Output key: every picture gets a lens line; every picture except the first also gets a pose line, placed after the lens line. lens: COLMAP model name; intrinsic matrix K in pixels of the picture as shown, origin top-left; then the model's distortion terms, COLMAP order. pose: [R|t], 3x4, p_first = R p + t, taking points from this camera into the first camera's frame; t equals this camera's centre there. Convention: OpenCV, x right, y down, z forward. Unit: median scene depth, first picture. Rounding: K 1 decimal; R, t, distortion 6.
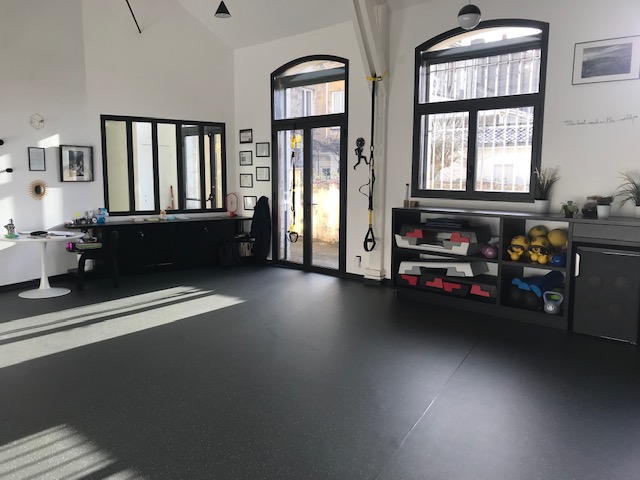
lens RADIAL K [[532.0, 0, 317.0], [0, 532.0, 237.8], [0, 0, 1]] dist [0.017822, -0.026467]
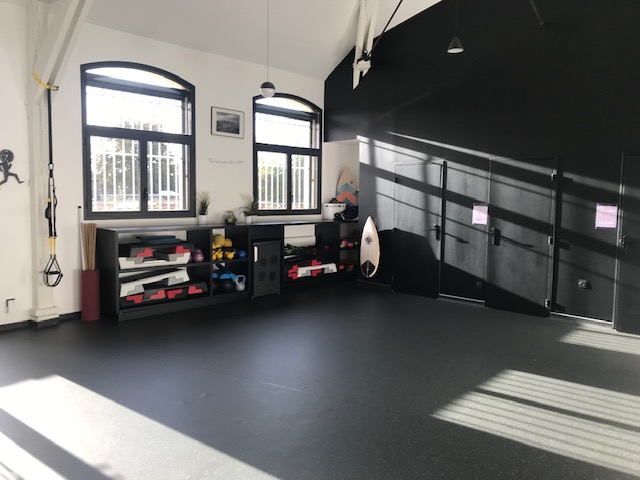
lens RADIAL K [[532.0, 0, 313.9], [0, 532.0, 242.2], [0, 0, 1]] dist [0.017822, -0.026467]
pose [[-0.003009, -0.080314, 0.996765, -0.906062], [0.121754, 0.989325, 0.080082, -0.074564], [-0.992556, 0.121601, 0.006802, 0.693634]]
